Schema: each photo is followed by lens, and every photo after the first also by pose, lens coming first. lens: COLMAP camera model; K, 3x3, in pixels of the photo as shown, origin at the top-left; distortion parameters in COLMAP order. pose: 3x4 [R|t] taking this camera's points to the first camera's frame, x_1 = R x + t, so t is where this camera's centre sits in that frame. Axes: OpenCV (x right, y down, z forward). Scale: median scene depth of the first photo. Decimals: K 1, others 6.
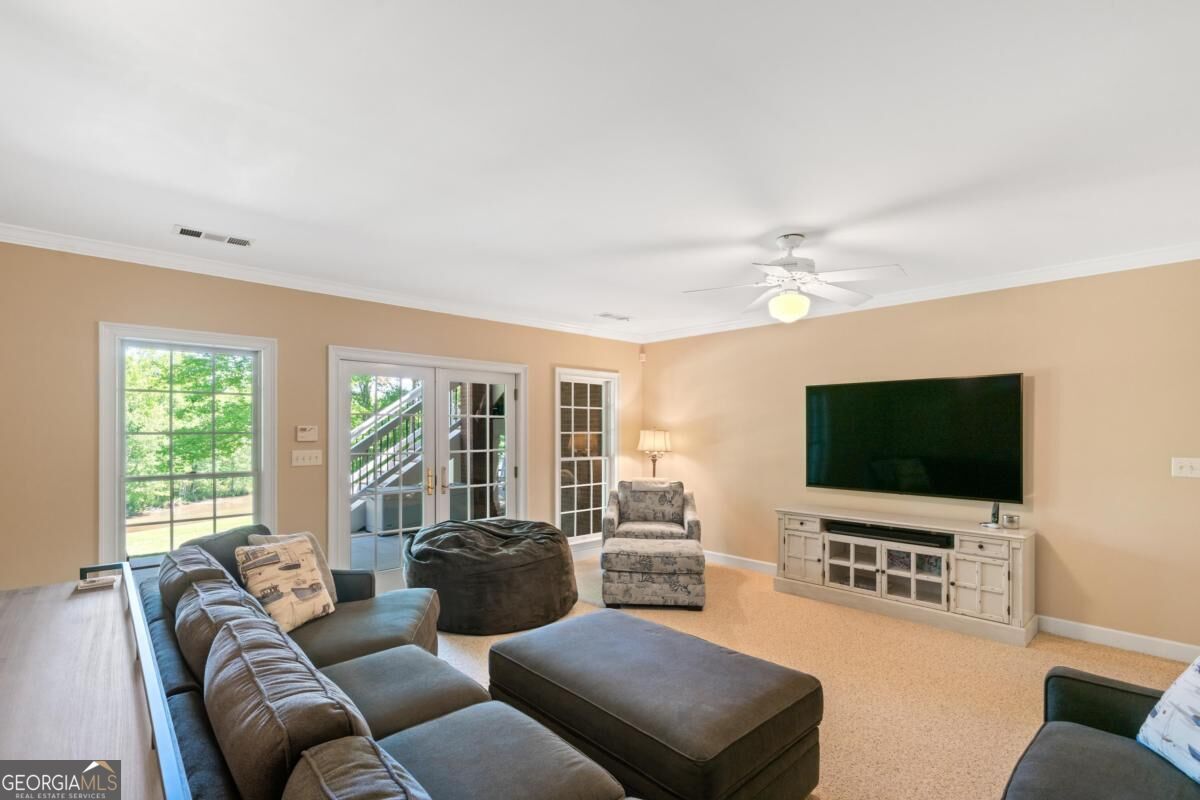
lens RADIAL K [[561.3, 0, 594.0], [0, 561.3, 423.7], [0, 0, 1]] dist [0.001738, 0.000260]
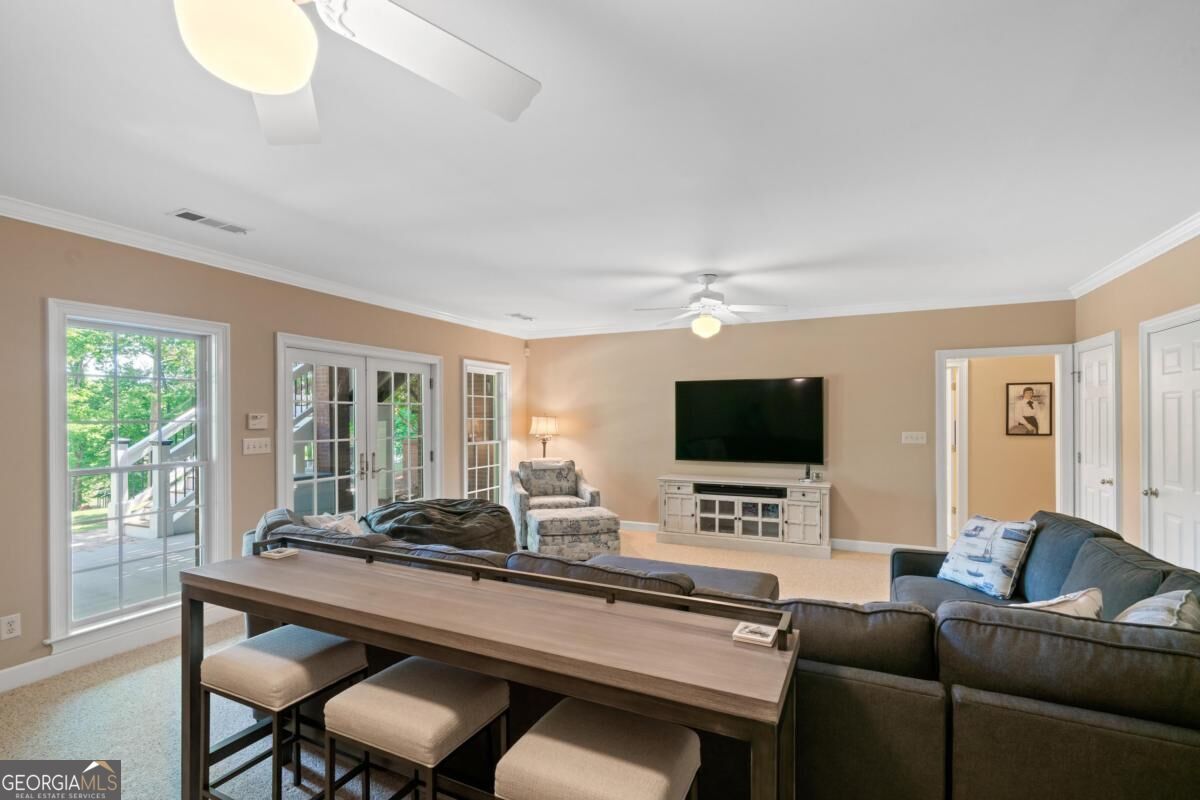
lens RADIAL K [[555.2, 0, 592.4], [0, 555.2, 410.7], [0, 0, 1]] dist [0.001435, 0.000237]
pose [[0.926918, -0.000419, 0.375264, -0.319538], [0.000099, 1.000000, 0.000871, -0.001583], [-0.375264, -0.000771, 0.926918, -0.118324]]
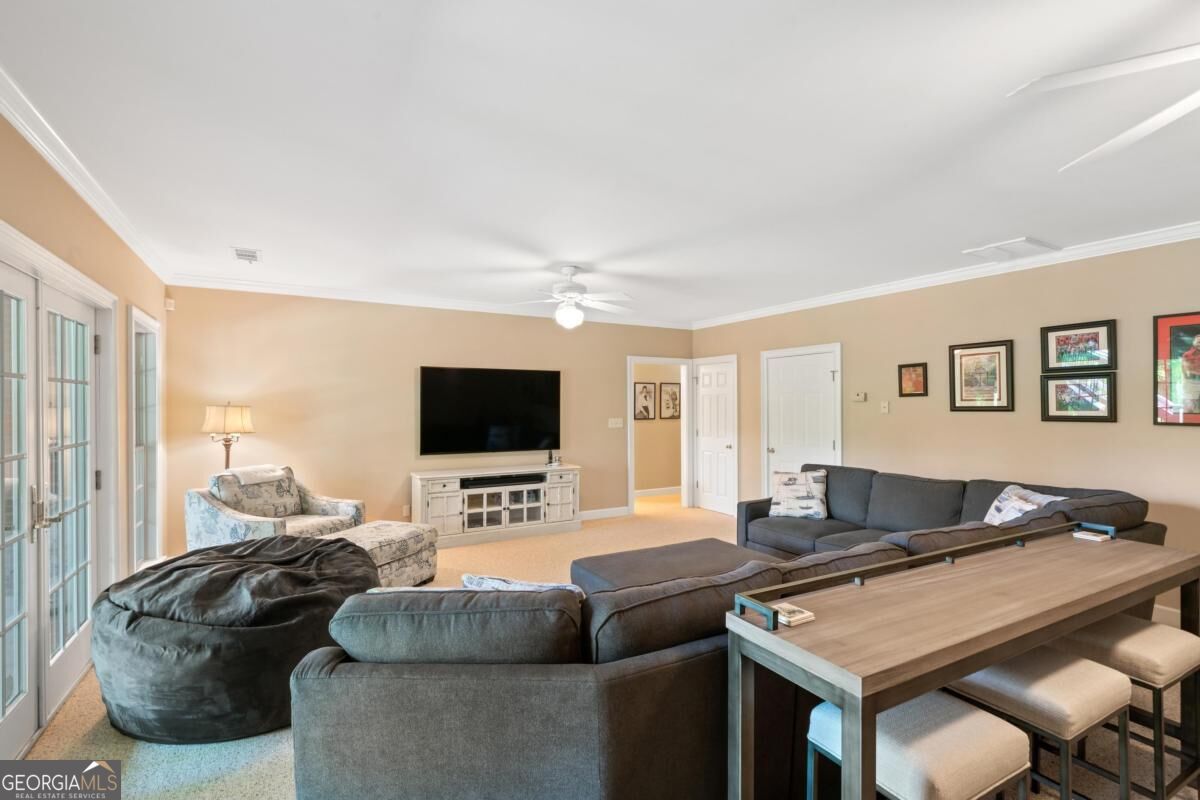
lens RADIAL K [[550.2, 0, 600.0], [0, 550.2, 400.0], [0, 0, 1]] dist [0.001700, 0.000185]
pose [[0.216422, 0.006172, 0.976281, -0.732140], [-0.010683, 0.999935, -0.003953, 0.001575], [-0.976242, -0.009574, 0.216473, 0.480575]]
